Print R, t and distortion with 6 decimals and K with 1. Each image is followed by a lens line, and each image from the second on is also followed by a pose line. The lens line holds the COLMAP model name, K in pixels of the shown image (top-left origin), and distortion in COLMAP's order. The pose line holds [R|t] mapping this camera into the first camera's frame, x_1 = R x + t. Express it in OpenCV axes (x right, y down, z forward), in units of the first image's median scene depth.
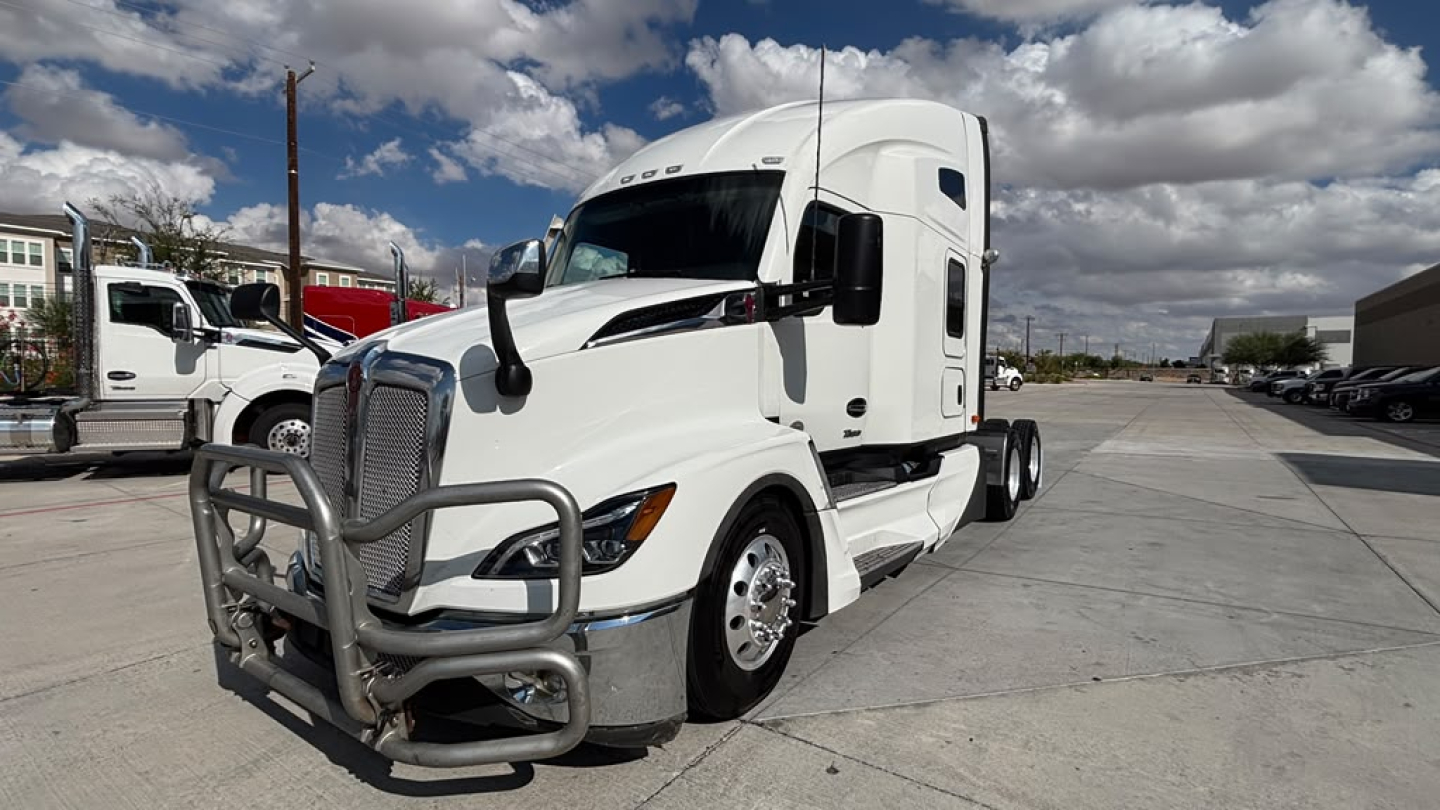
lens RADIAL K [[590.2, 0, 722.6], [0, 590.2, 421.5], [0, 0, 1]] dist [-0.000961, -0.000229]
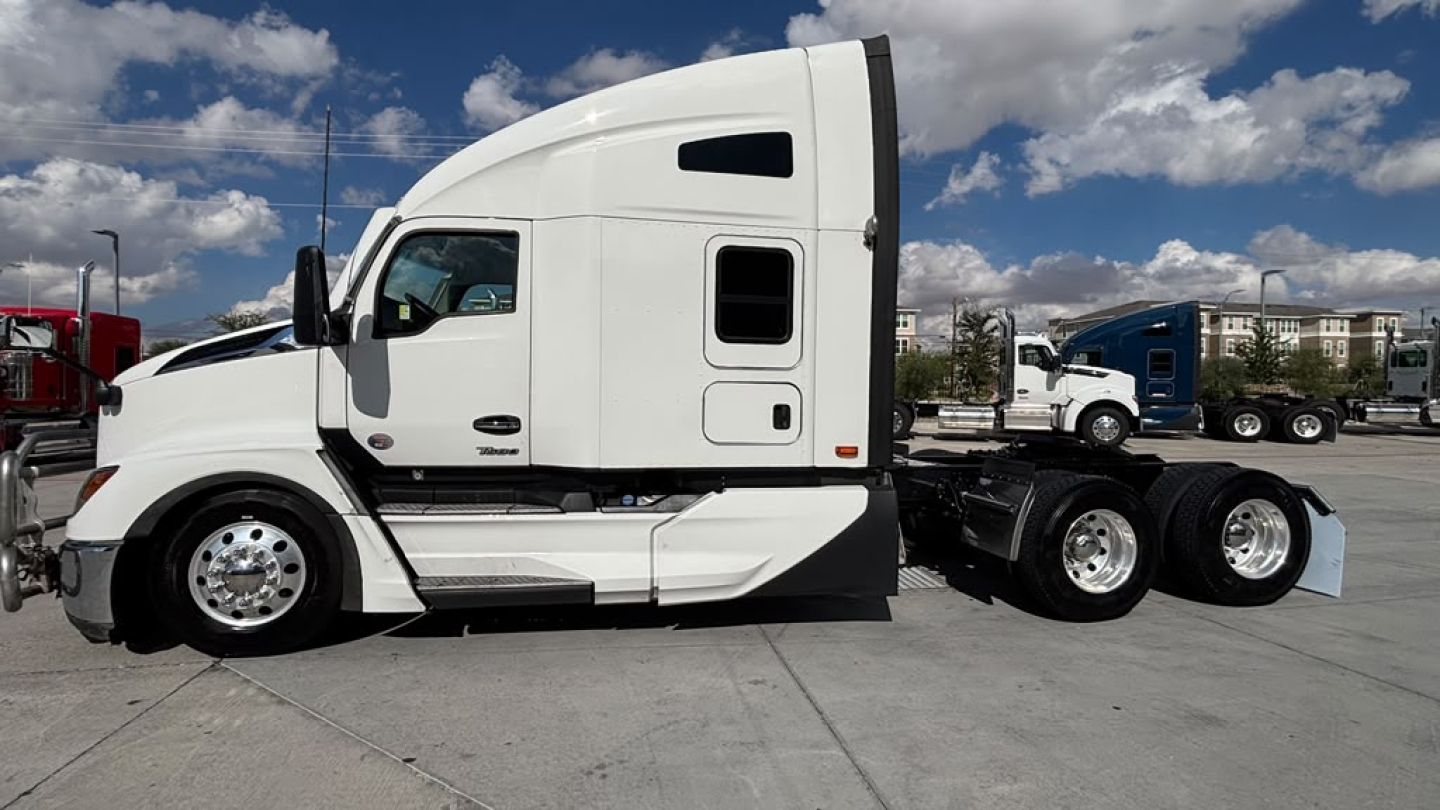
lens RADIAL K [[592.6, 0, 712.1], [0, 592.6, 427.8], [0, 0, 1]] dist [0.002485, 0.000252]
pose [[0.743928, 0.038297, -0.667162, 1.257911], [-0.048609, 0.998813, 0.003132, -0.043051], [0.666490, 0.030100, 0.744906, 0.550614]]
